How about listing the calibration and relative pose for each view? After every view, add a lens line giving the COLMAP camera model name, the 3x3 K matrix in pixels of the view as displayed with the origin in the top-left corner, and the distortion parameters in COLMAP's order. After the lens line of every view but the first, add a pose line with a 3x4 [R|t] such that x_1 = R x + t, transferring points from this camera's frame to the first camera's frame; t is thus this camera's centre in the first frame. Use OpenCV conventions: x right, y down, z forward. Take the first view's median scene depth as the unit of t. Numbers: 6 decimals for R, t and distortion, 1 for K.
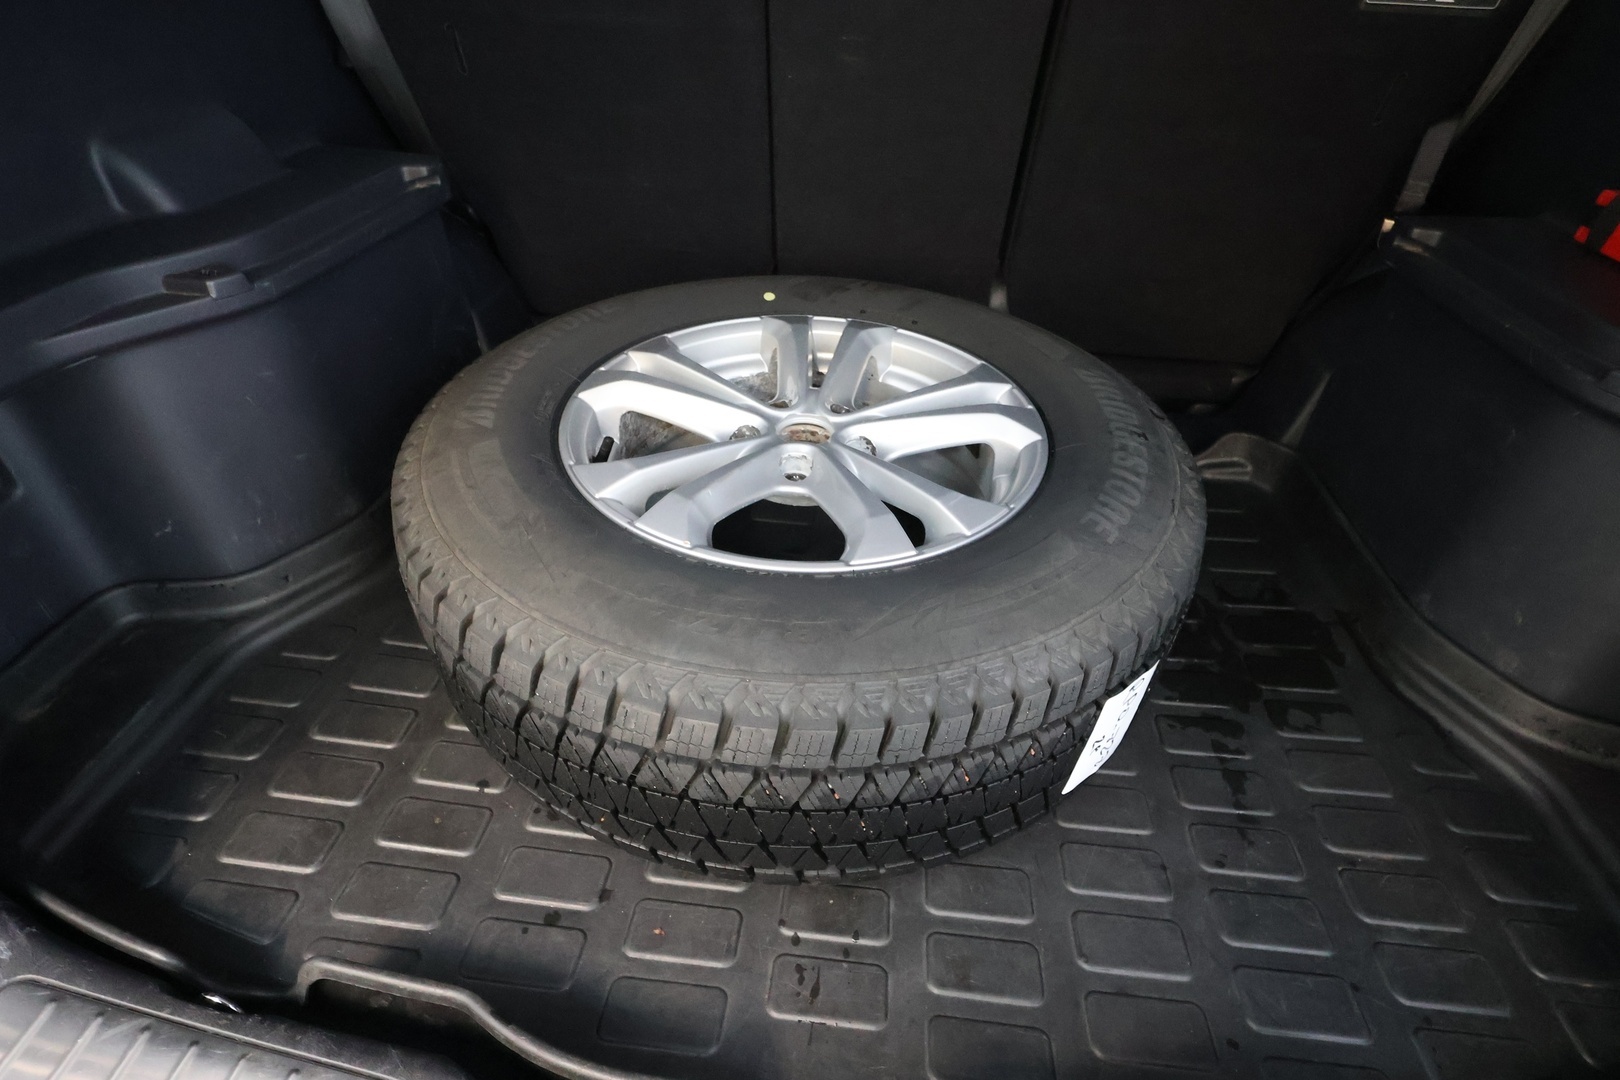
lens RADIAL K [[794.8, 0, 810.0], [0, 794.8, 540.0], [0, 0, 1]] dist [-0.006259, -0.000444]
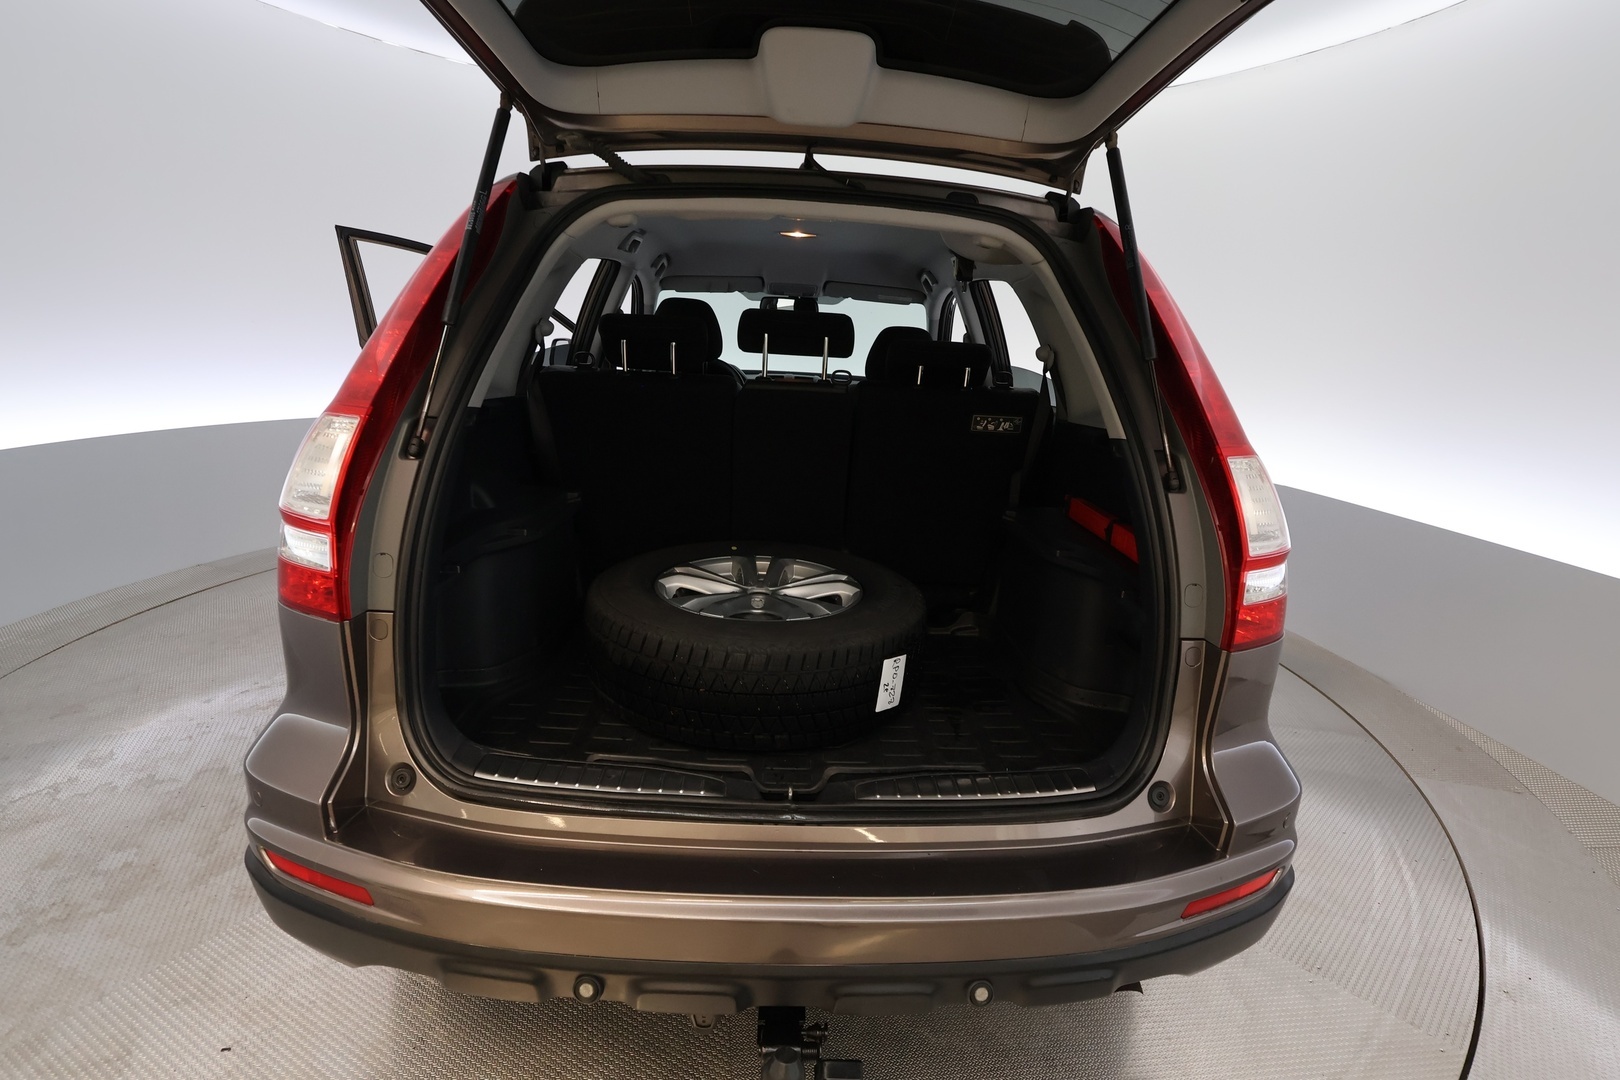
lens RADIAL K [[794.8, 0, 810.0], [0, 794.8, 540.0], [0, 0, 1]] dist [-0.006259, -0.000444]
pose [[0.990022, -0.015272, 0.140086, -0.179931], [0.070523, 0.914354, -0.398727, 0.647295], [-0.121999, 0.404628, 0.906307, -1.157475]]
